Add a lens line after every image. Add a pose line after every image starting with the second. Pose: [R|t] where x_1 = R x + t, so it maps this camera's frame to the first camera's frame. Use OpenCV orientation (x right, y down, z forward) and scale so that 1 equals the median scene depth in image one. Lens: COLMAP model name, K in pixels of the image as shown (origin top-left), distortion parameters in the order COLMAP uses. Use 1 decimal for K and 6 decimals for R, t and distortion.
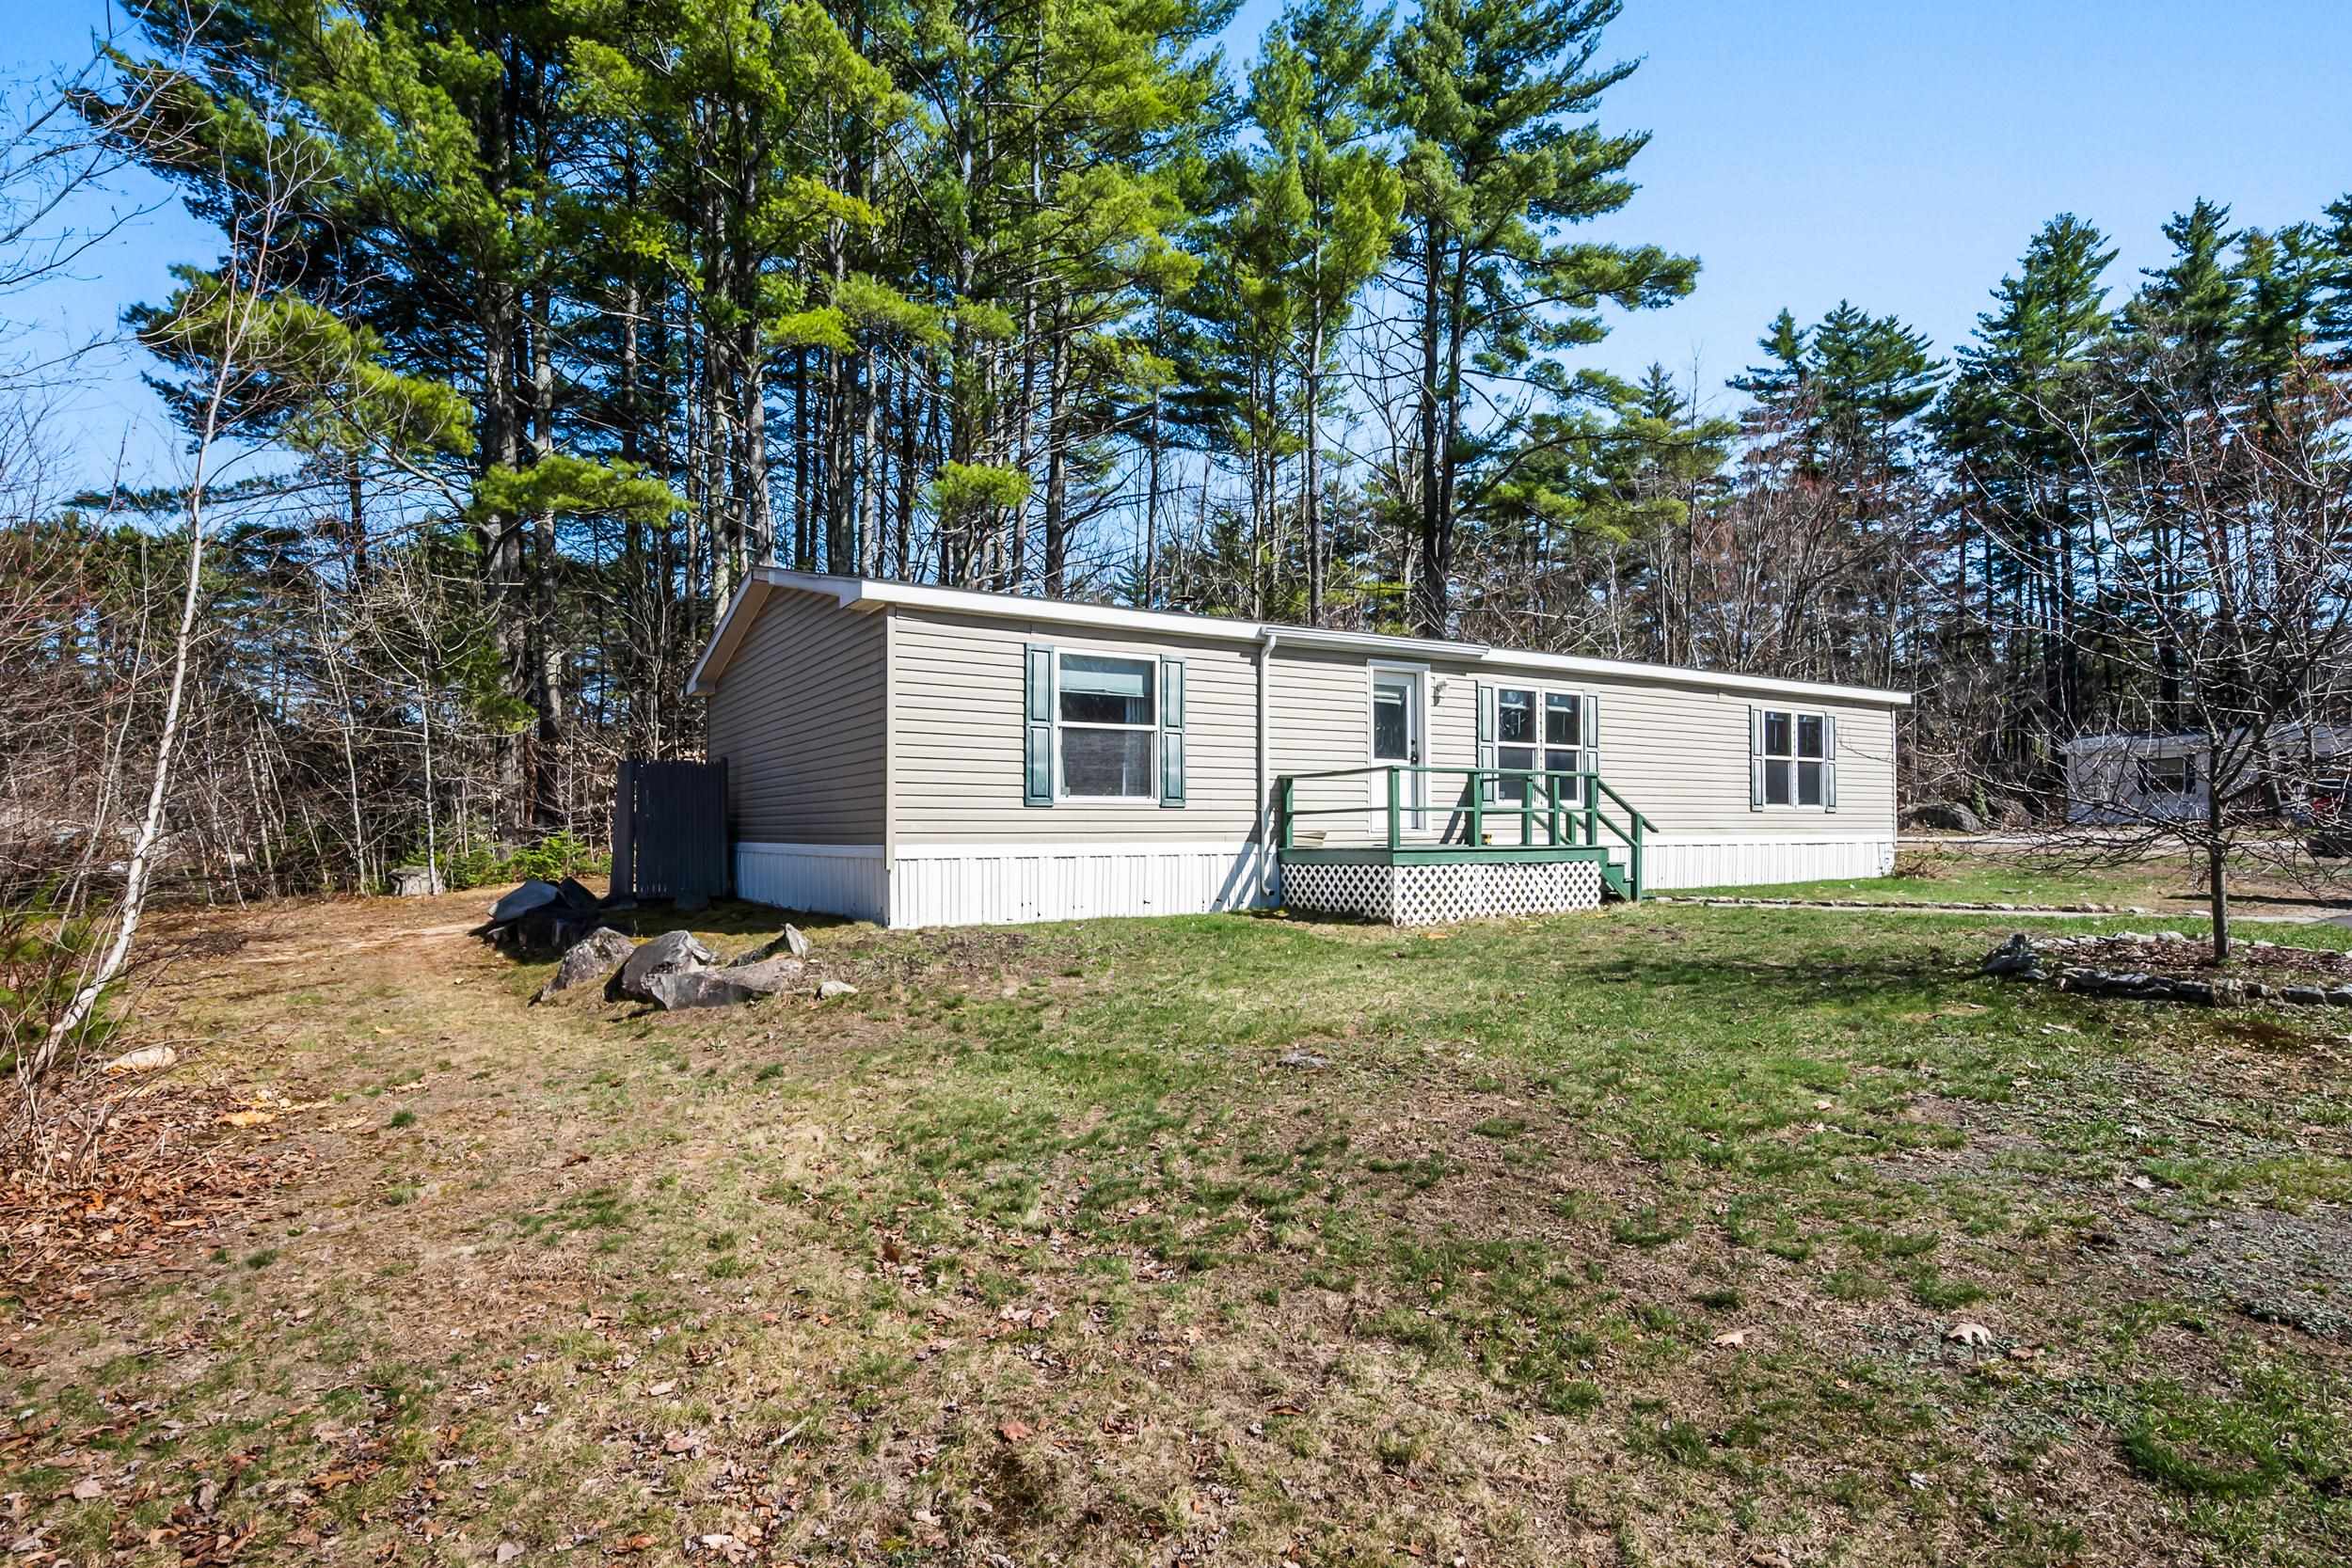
lens RADIAL K [[951.0, 0, 1012.1], [0, 951.0, 761.0], [0, 0, 1]] dist [0.002113, 0.000338]
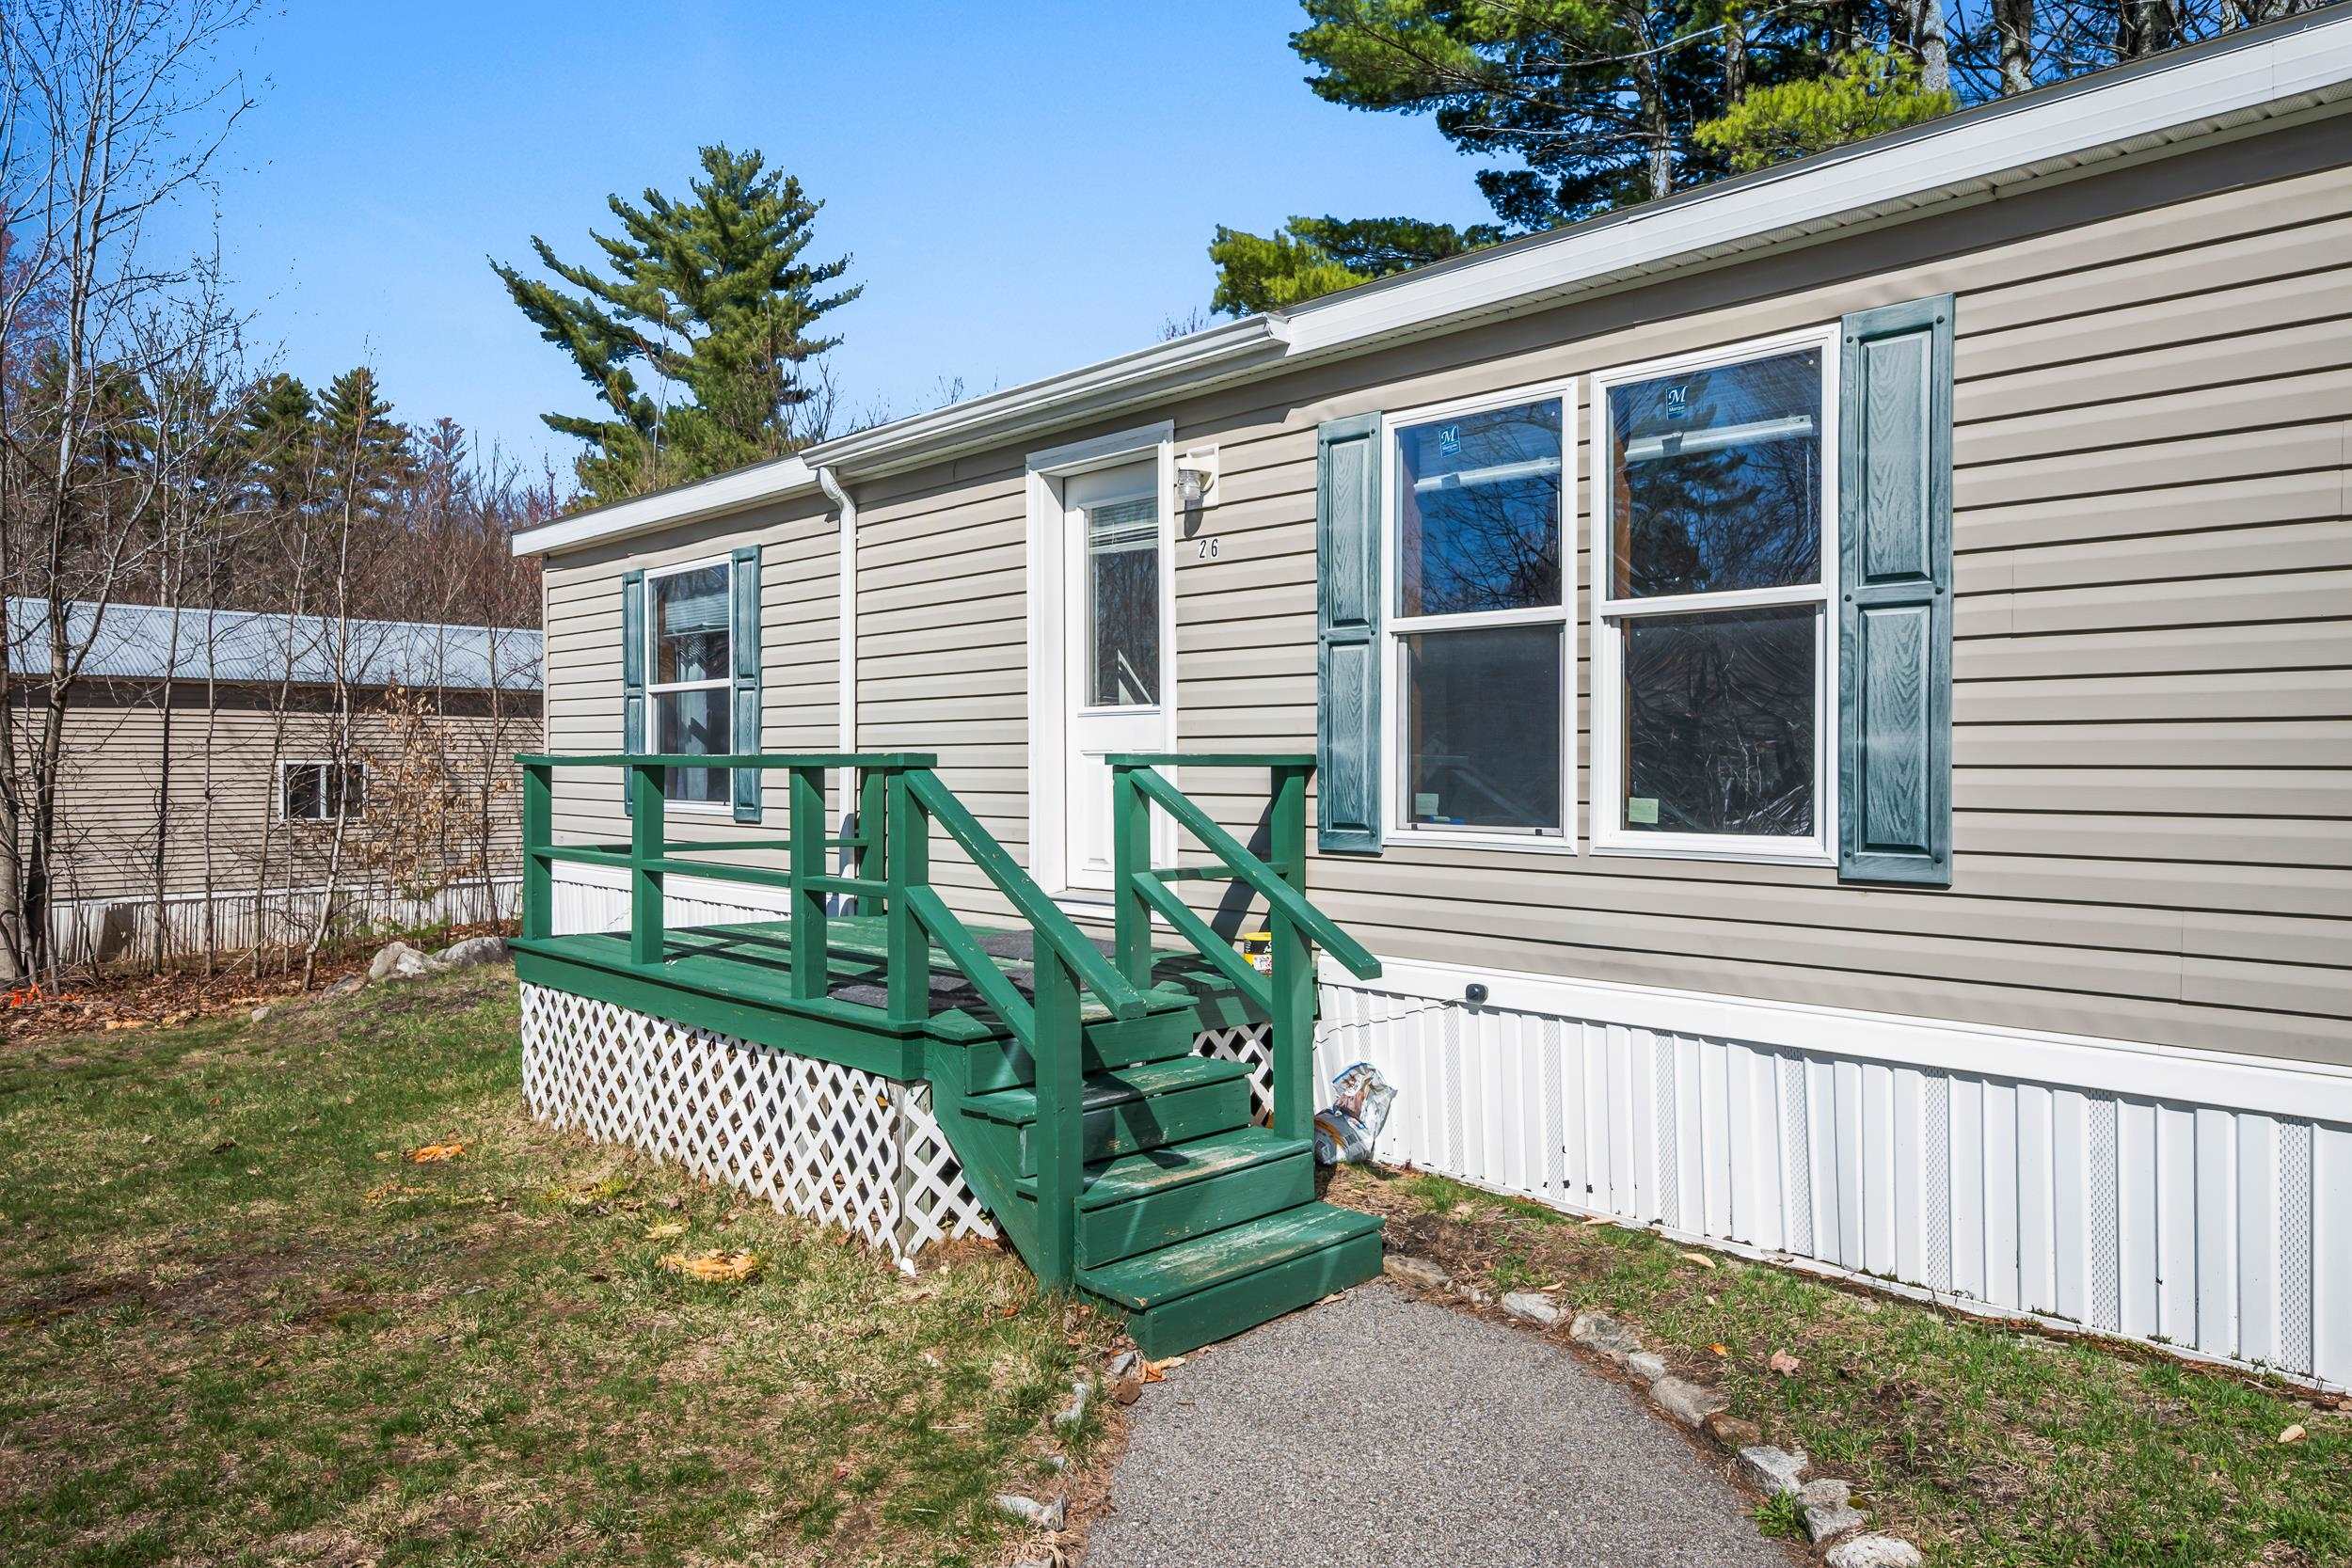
lens RADIAL K [[1704.1, 0, 1098.7], [0, 1704.1, 775.2], [0, 0, 1]] dist [0.012833, 0.000634]
pose [[0.227101, -0.020766, -0.973650, 0.948095], [0.005511, 0.999784, -0.020038, 0.033675], [0.973856, -0.000815, 0.227167, 0.779936]]
